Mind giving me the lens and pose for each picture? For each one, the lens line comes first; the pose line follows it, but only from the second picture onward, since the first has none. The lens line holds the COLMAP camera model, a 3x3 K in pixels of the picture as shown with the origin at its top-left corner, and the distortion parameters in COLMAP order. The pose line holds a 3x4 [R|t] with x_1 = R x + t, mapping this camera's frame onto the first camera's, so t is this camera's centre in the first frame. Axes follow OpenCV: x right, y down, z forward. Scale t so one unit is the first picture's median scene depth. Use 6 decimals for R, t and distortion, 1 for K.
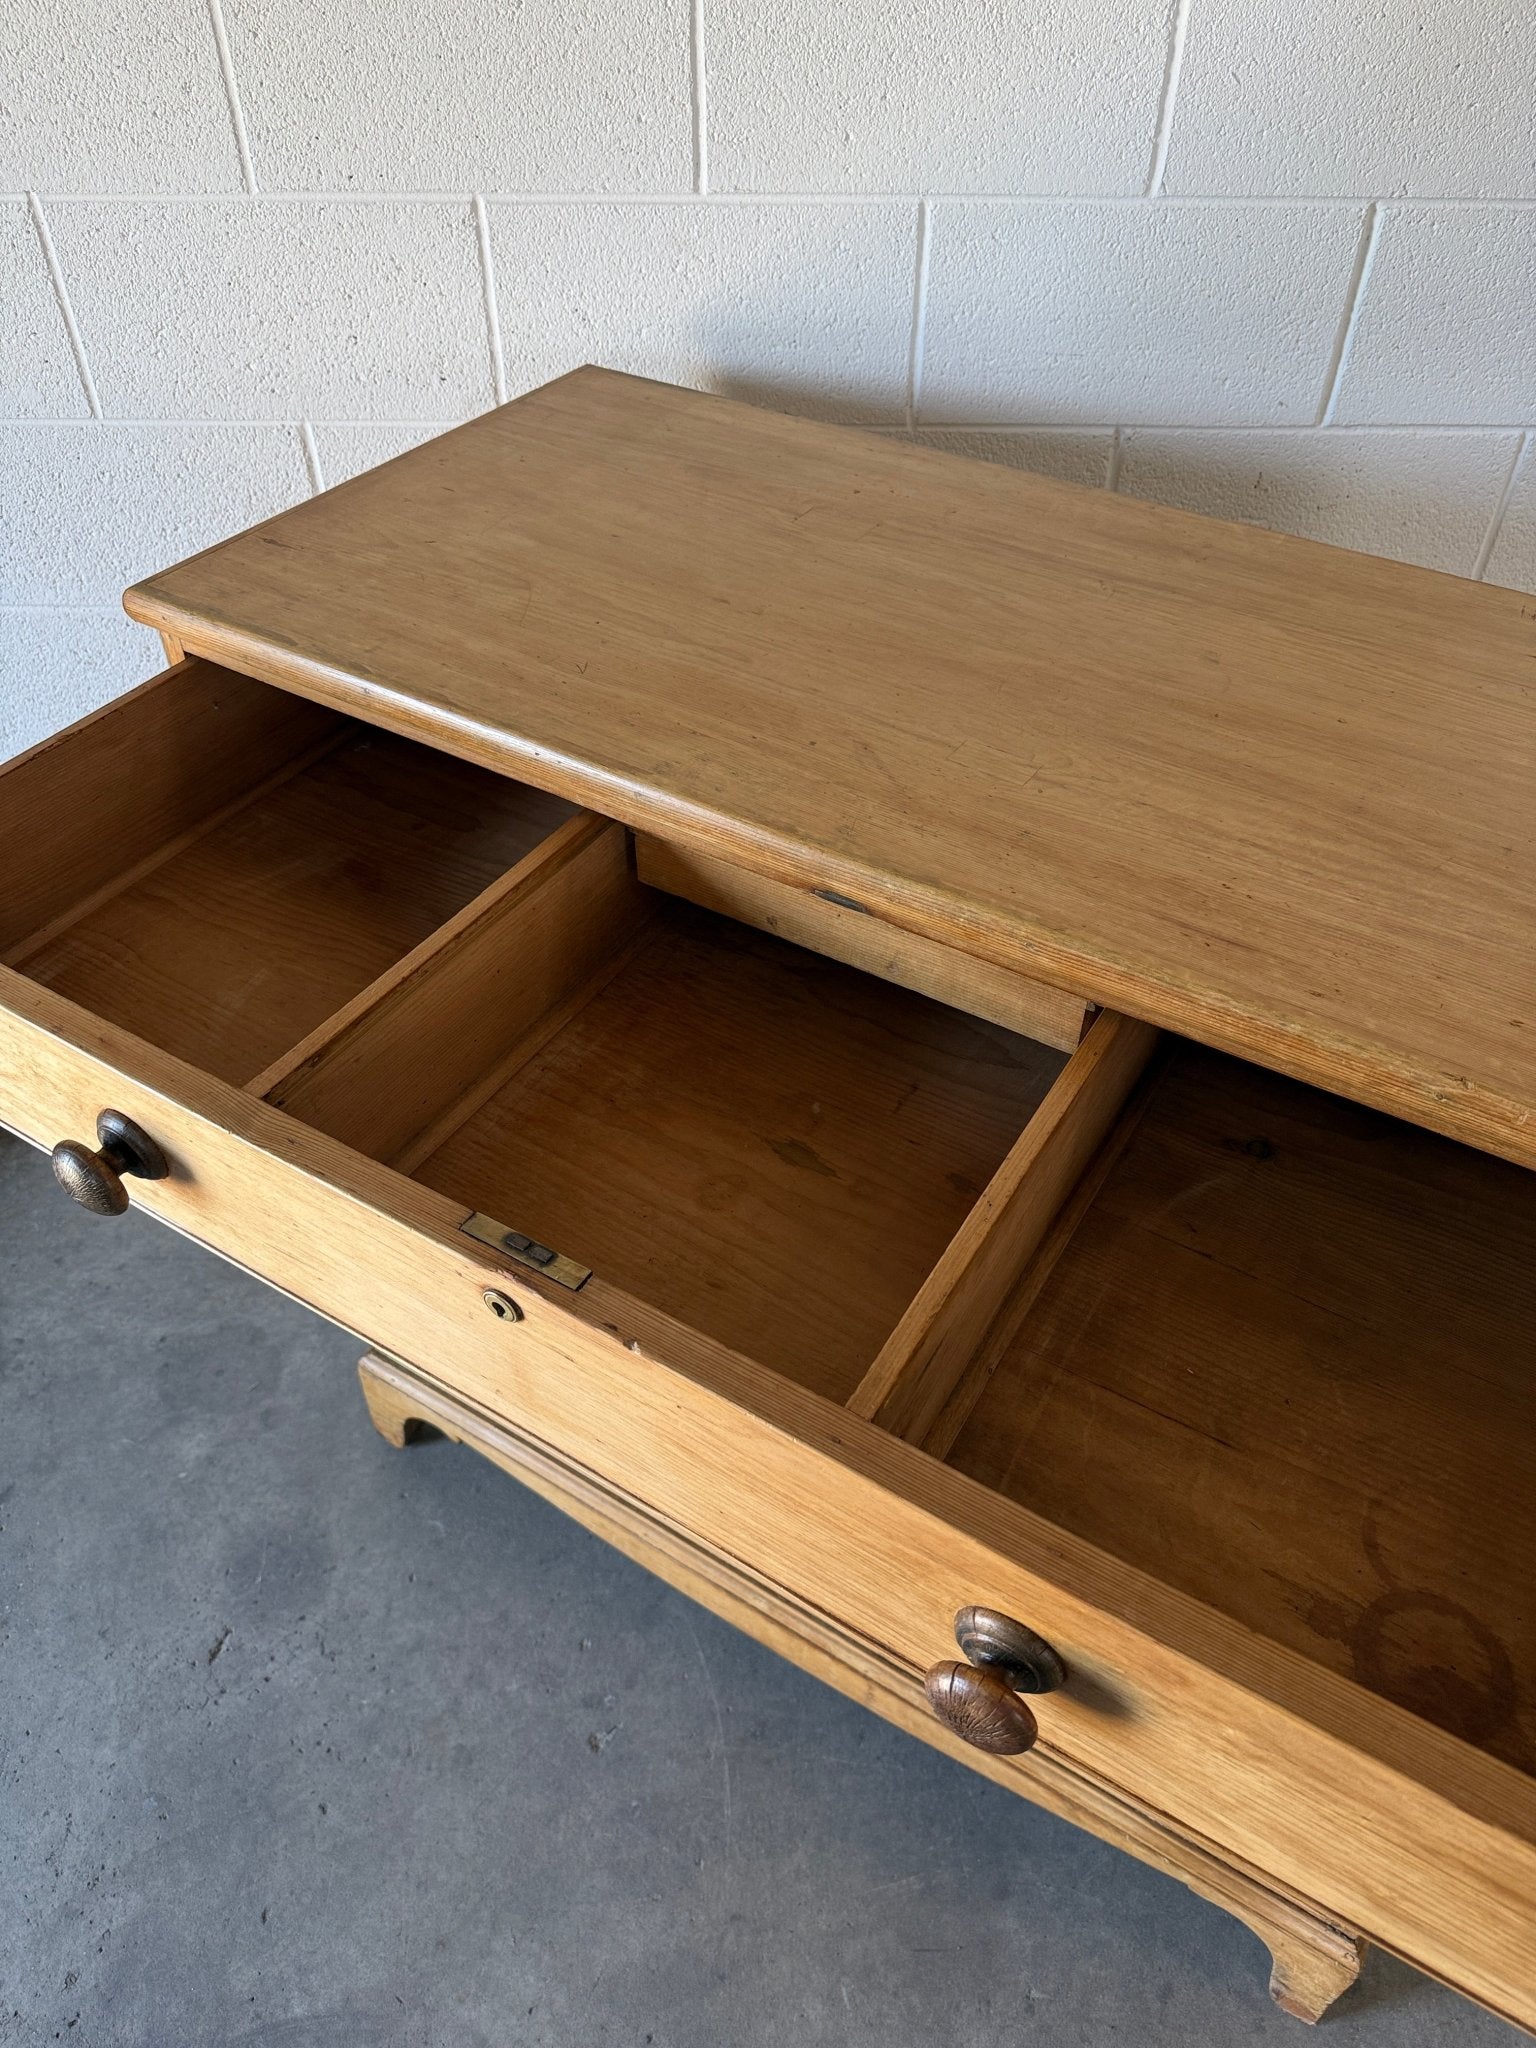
lens RADIAL K [[1459.1, 0, 759.4], [0, 1459.1, 1026.4], [0, 0, 1]] dist [-0.000063, -0.012045]
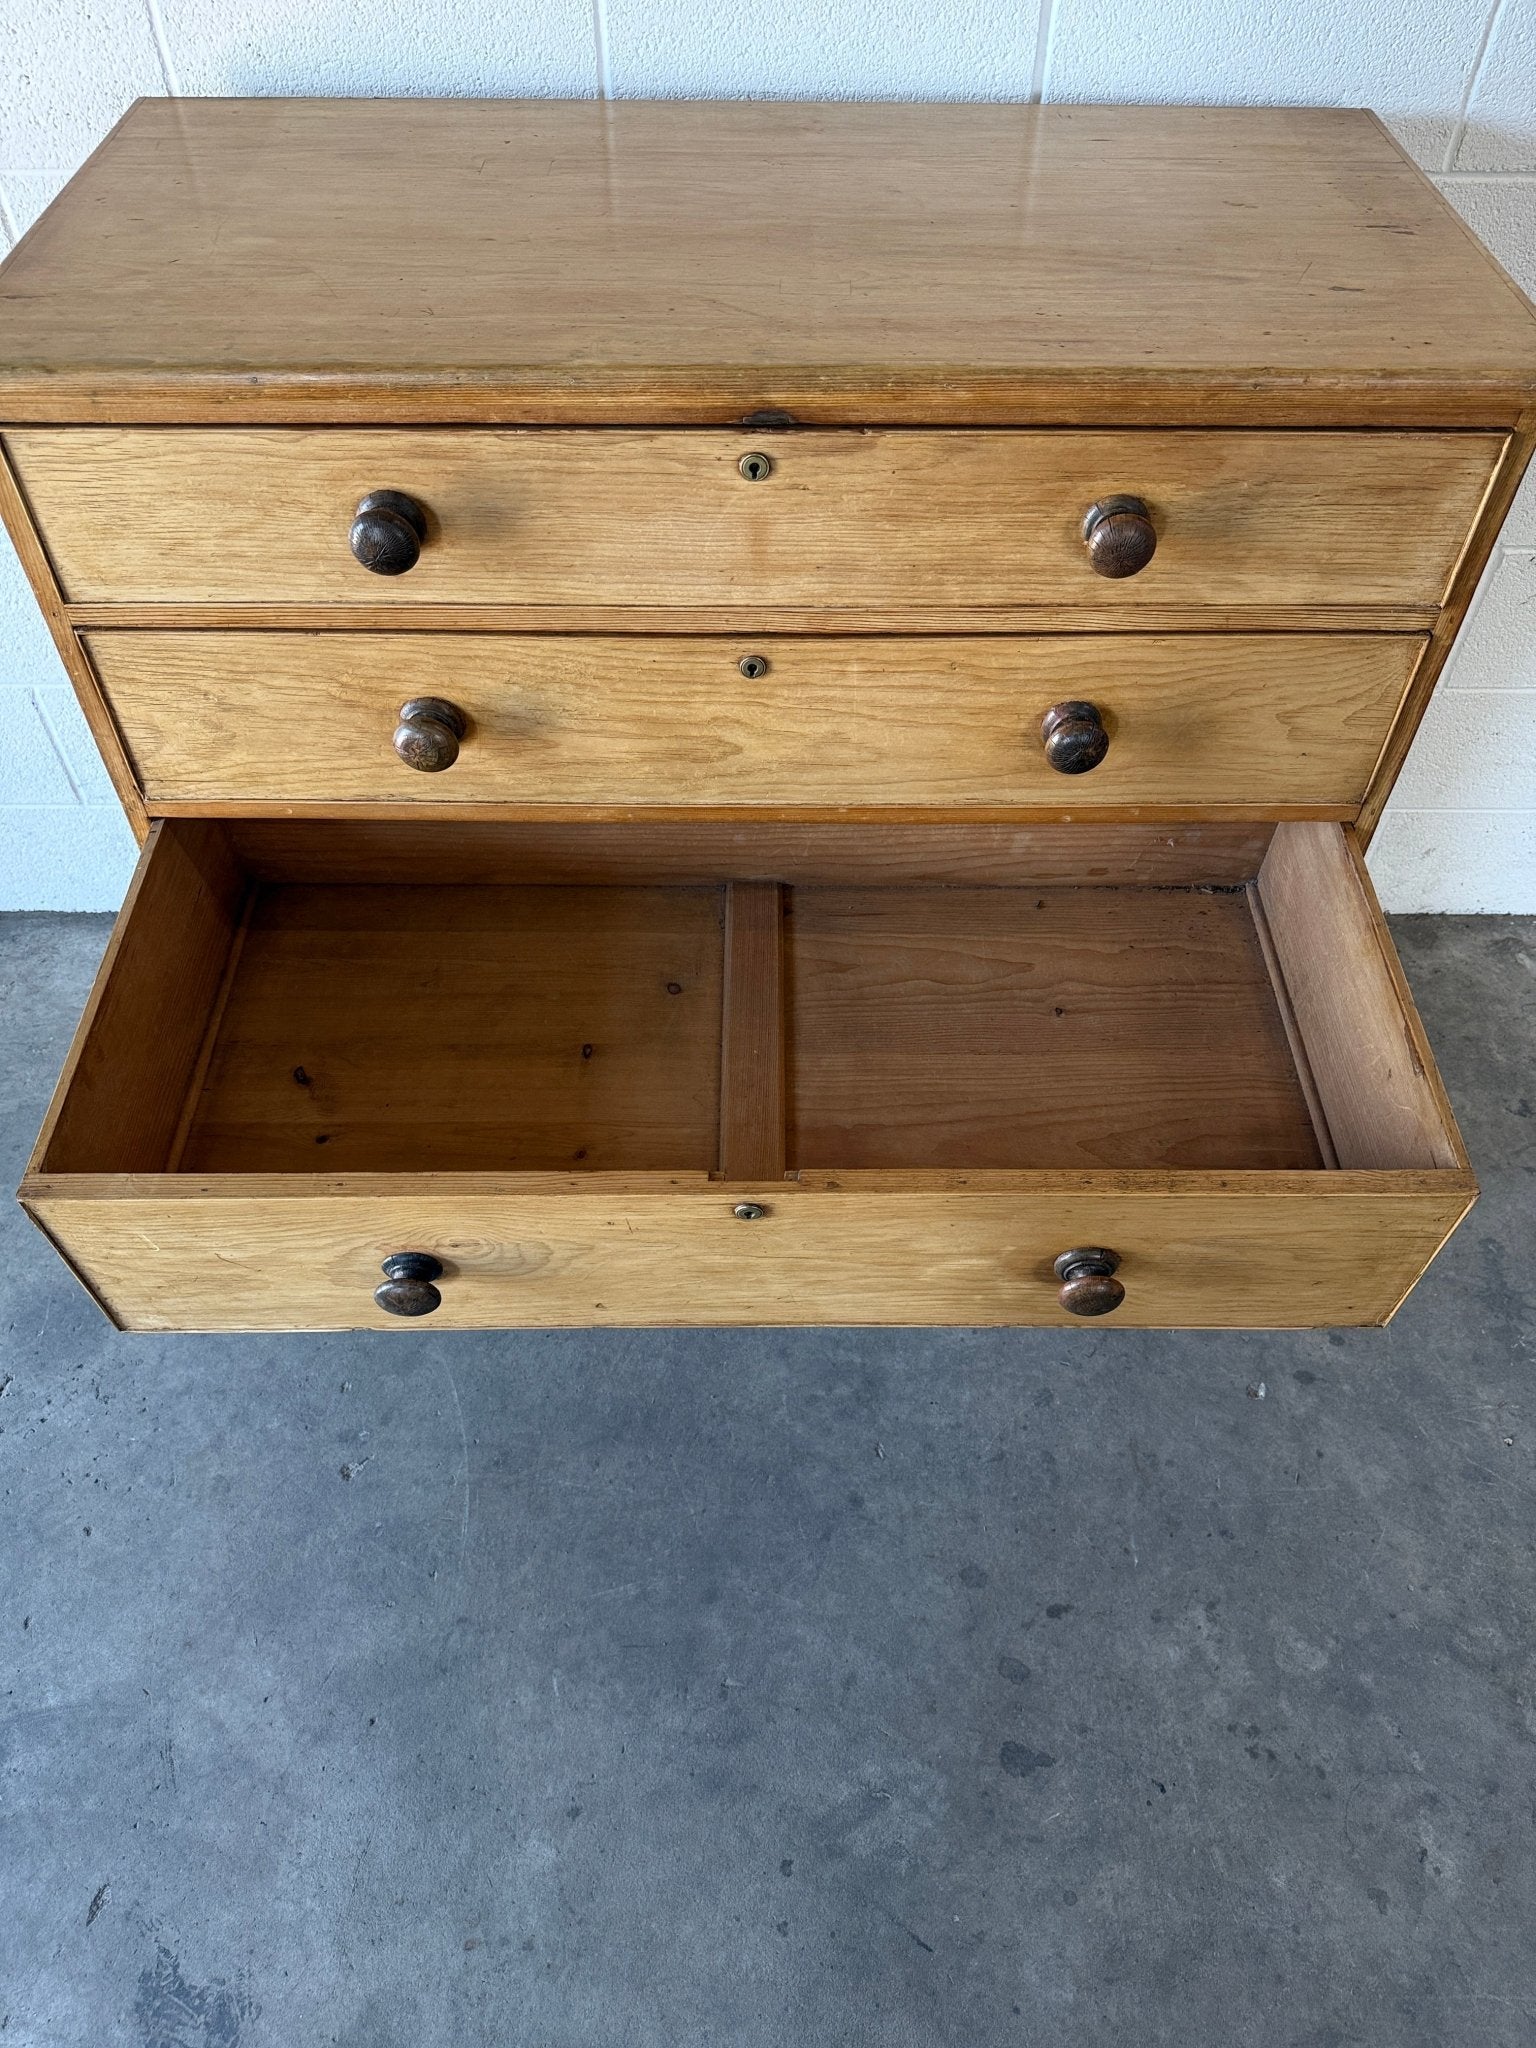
lens RADIAL K [[1459.1, 0, 766.8], [0, 1459.1, 1022.0], [0, 0, 1]] dist [-0.000063, -0.012045]
pose [[0.999951, -0.006661, 0.007278, 0.207246], [0.005850, 0.994317, 0.106296, 0.055184], [-0.007945, -0.106249, 0.994308, -0.034636]]
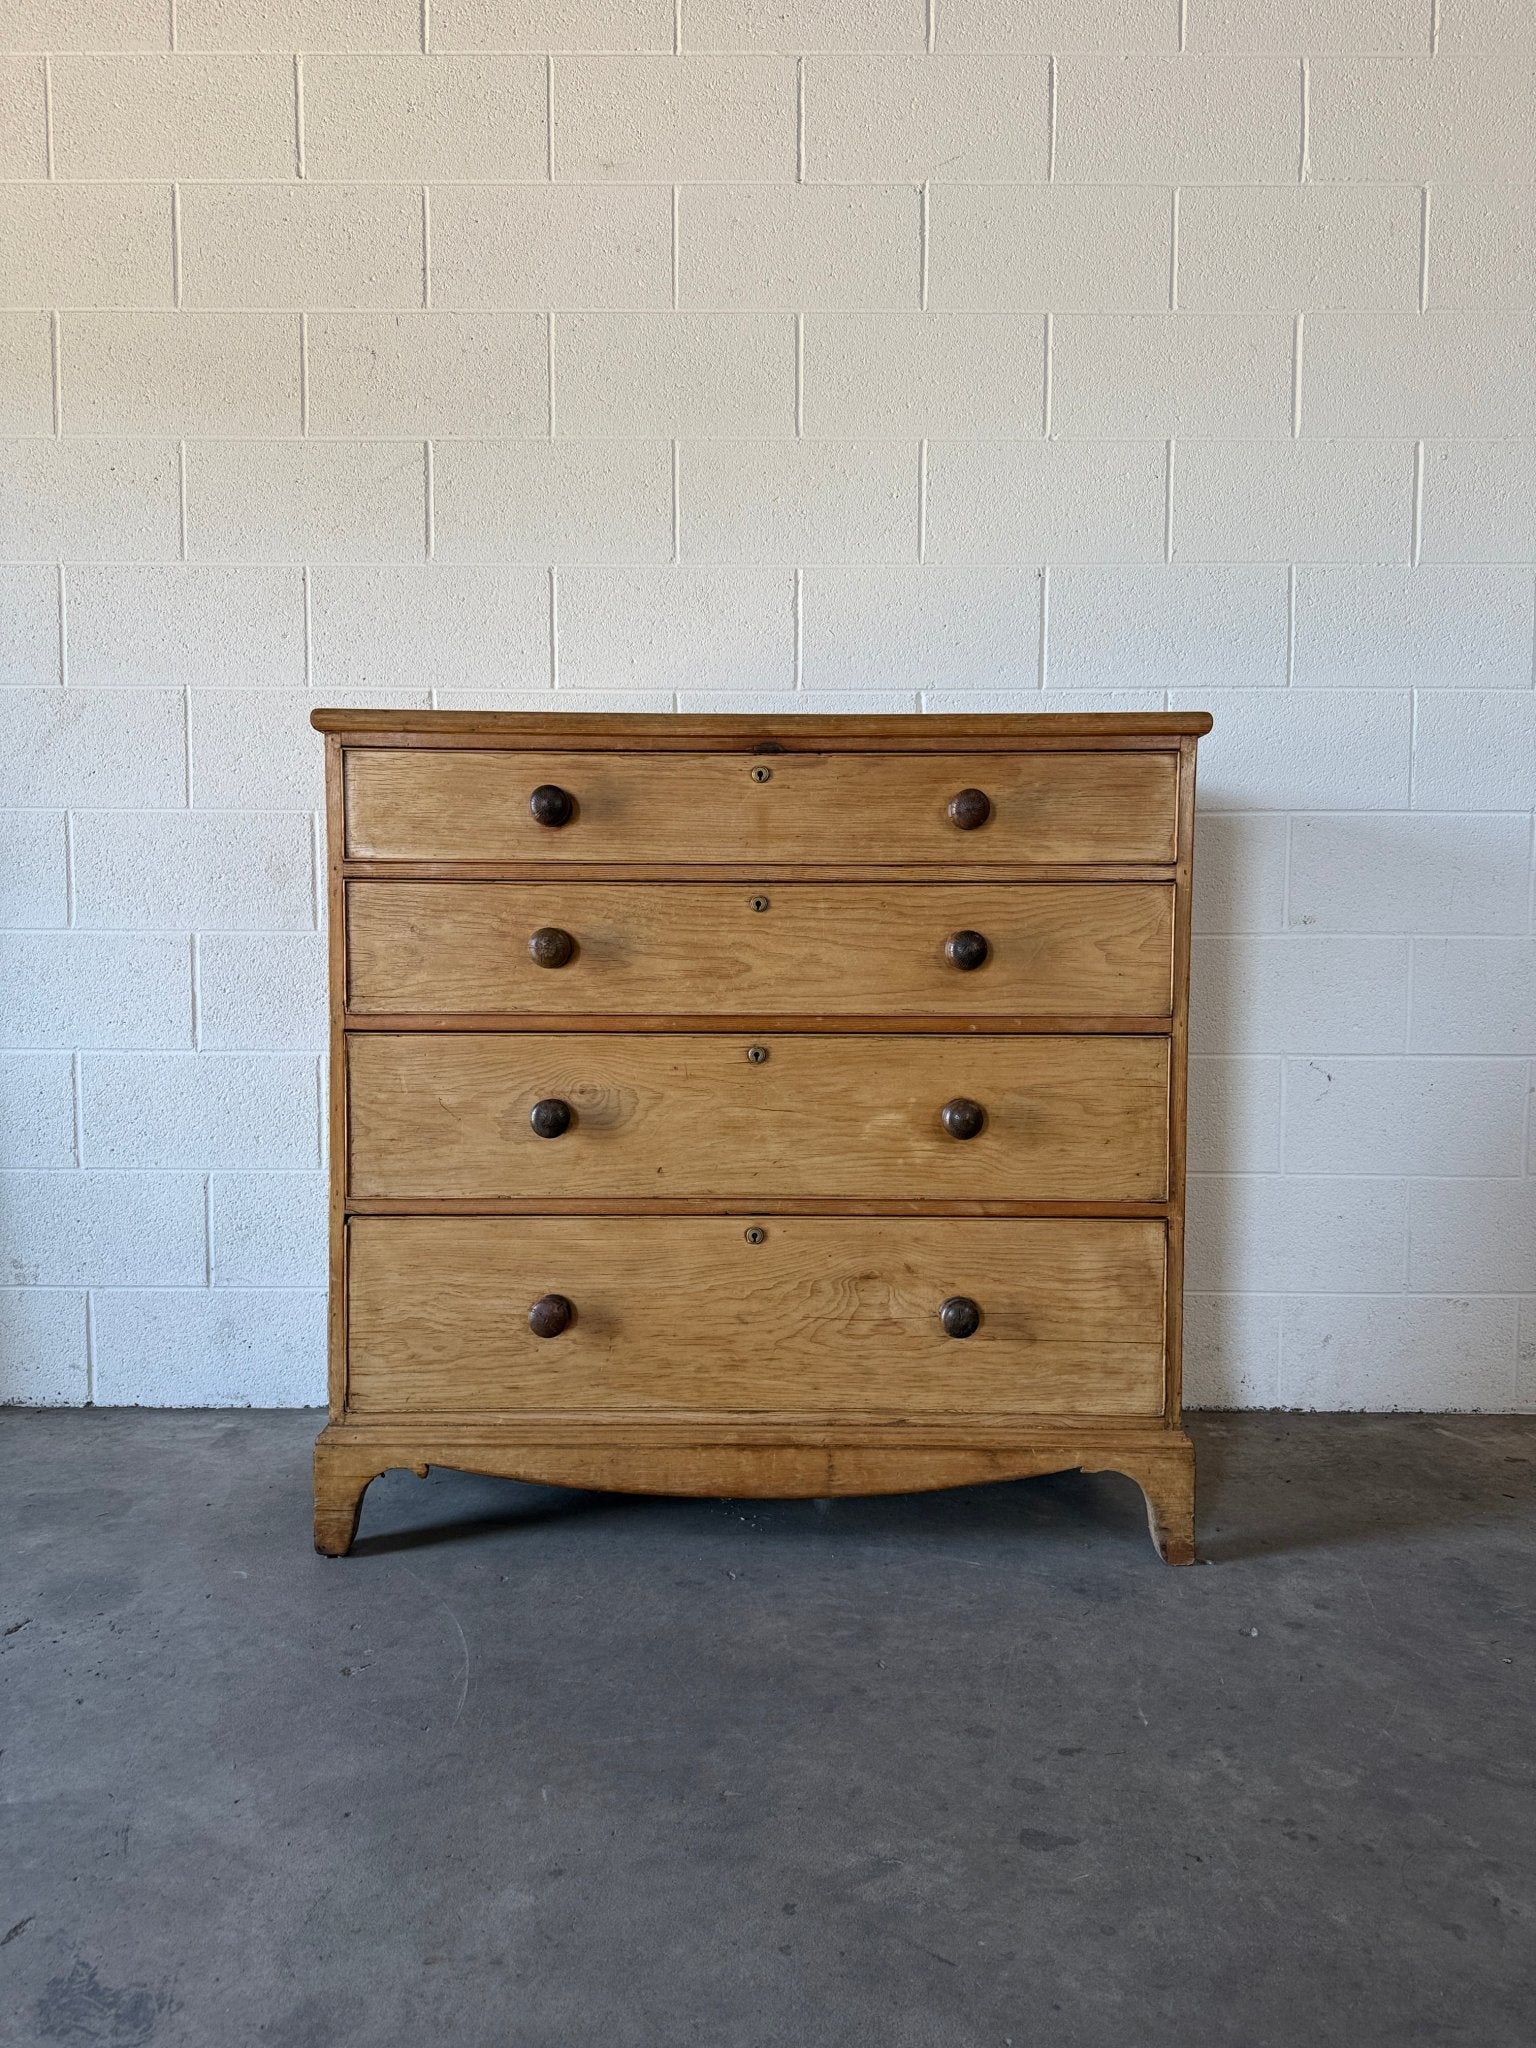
lens RADIAL K [[1459.1, 0, 763.2], [0, 1459.1, 1019.0], [0, 0, 1]] dist [-0.000063, -0.012045]
pose [[0.999981, -0.000101, 0.006132, 0.202648], [0.003987, 0.770466, -0.637469, 0.878744], [-0.004660, 0.637482, 0.770451, -0.144390]]
